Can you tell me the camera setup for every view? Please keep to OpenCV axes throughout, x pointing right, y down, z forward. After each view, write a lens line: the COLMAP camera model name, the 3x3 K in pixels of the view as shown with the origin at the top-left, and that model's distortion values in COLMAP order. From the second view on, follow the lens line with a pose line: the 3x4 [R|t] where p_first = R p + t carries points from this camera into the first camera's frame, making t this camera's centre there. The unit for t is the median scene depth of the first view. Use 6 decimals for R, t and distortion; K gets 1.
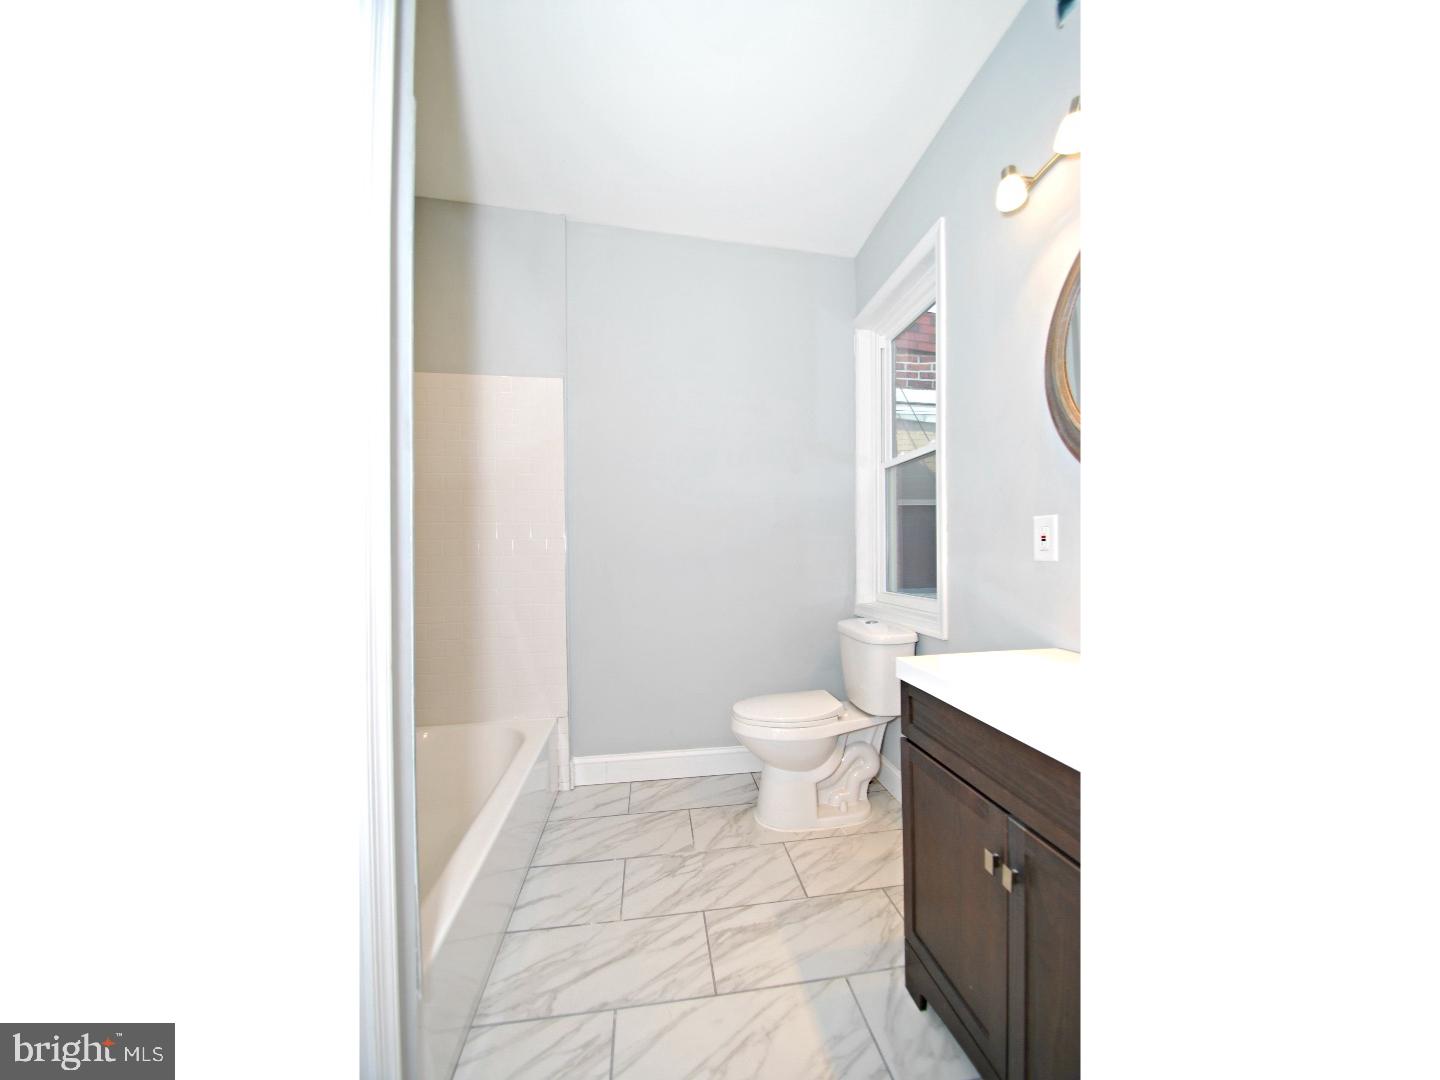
lens RADIAL K [[479.7, 0, 723.7], [0, 479.7, 546.0], [0, 0, 1]] dist [-0.000261, -0.000032]
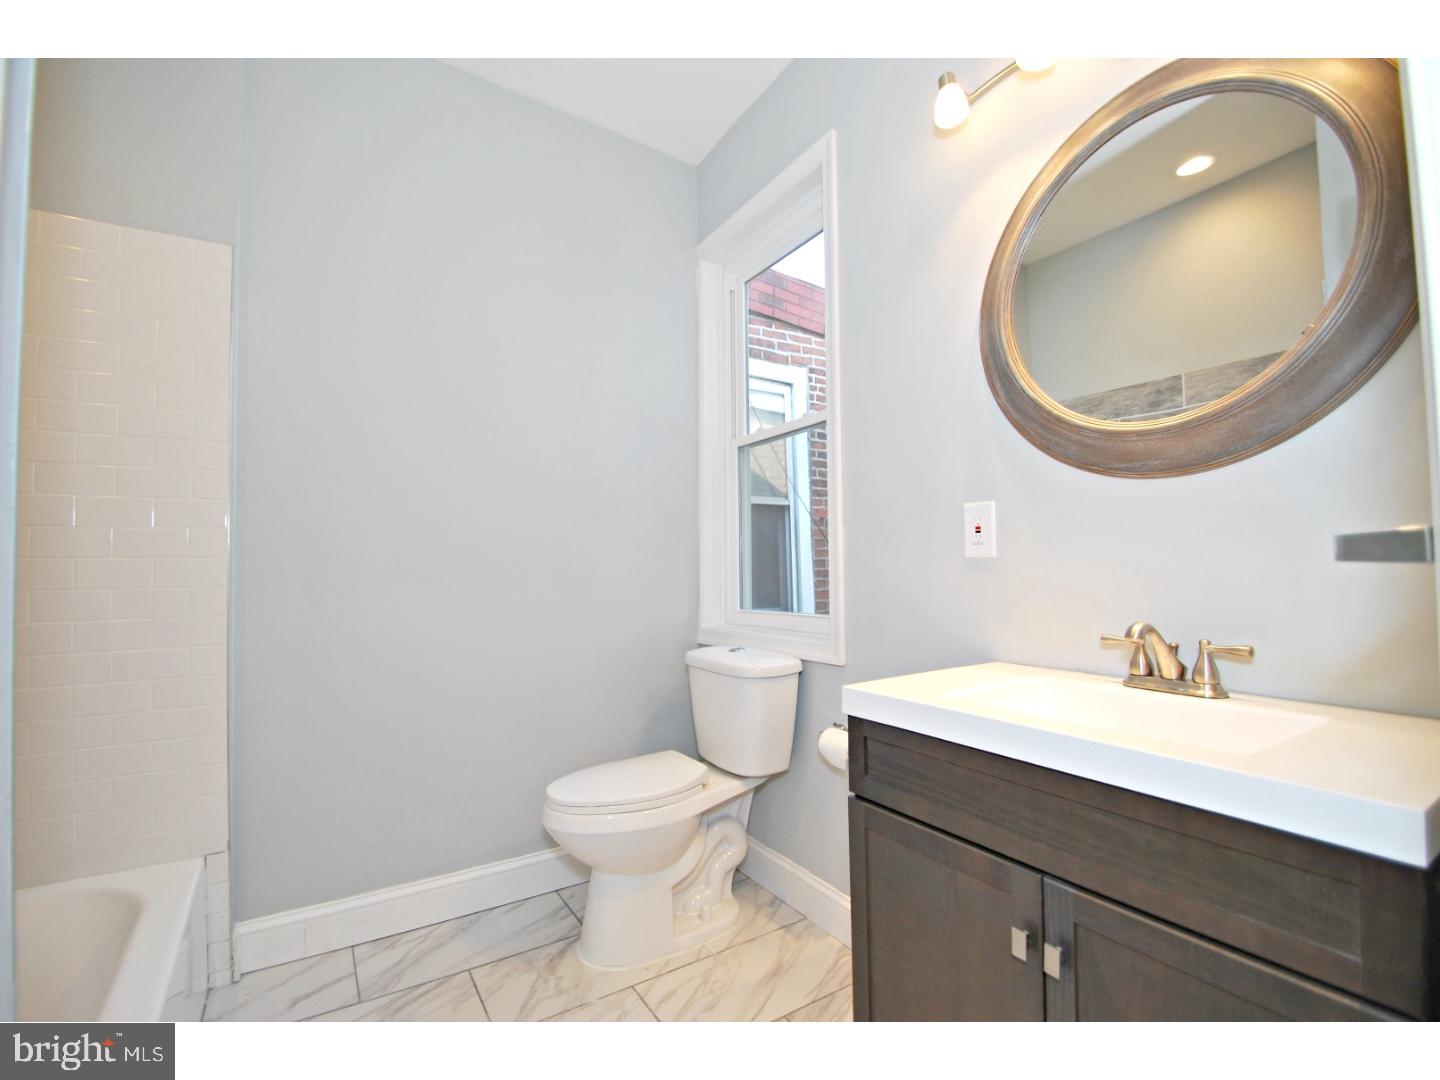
lens RADIAL K [[646.4, 0, 714.3], [0, 646.4, 543.8], [0, 0, 1]] dist [0.004287, -0.000442]
pose [[0.919765, 0.017644, 0.392074, -0.126110], [-0.005374, 0.999461, -0.032372, 0.031878], [-0.392434, 0.027668, 0.919364, 0.107162]]
